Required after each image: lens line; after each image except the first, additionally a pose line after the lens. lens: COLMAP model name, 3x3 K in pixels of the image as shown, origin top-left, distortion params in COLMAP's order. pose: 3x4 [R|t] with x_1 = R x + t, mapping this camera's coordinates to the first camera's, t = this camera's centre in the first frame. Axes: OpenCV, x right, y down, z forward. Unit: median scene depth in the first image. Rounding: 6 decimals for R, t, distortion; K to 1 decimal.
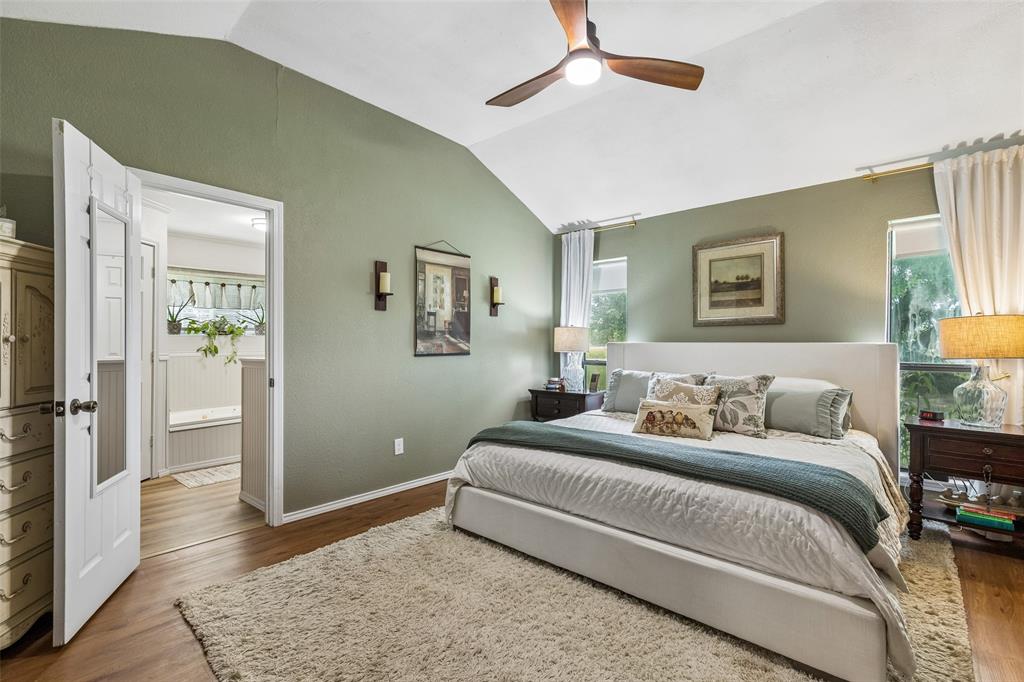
lens RADIAL K [[463.5, 0, 511.5], [0, 463.5, 343.5], [0, 0, 1]] dist [0.010659, -0.001154]
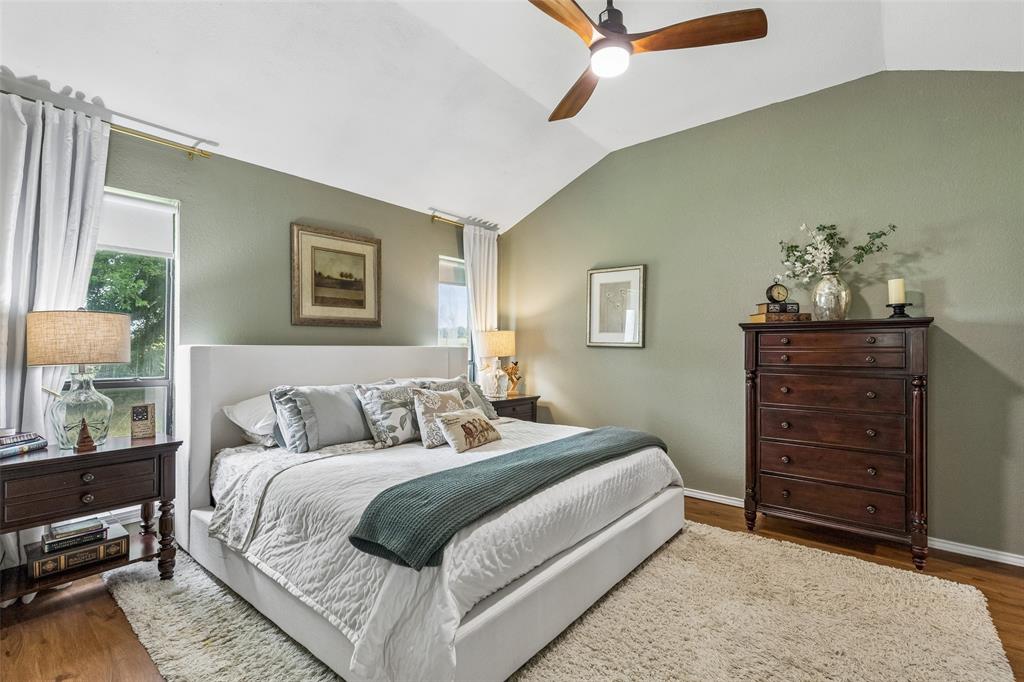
lens RADIAL K [[463.5, 0, 514.9], [0, 463.5, 344.0], [0, 0, 1]] dist [0.010659, -0.001154]
pose [[-0.040028, 0.005138, 0.999185, -0.344966], [-0.006593, 0.999964, -0.005406, -0.001569], [-0.999177, -0.006804, -0.039993, 0.547905]]
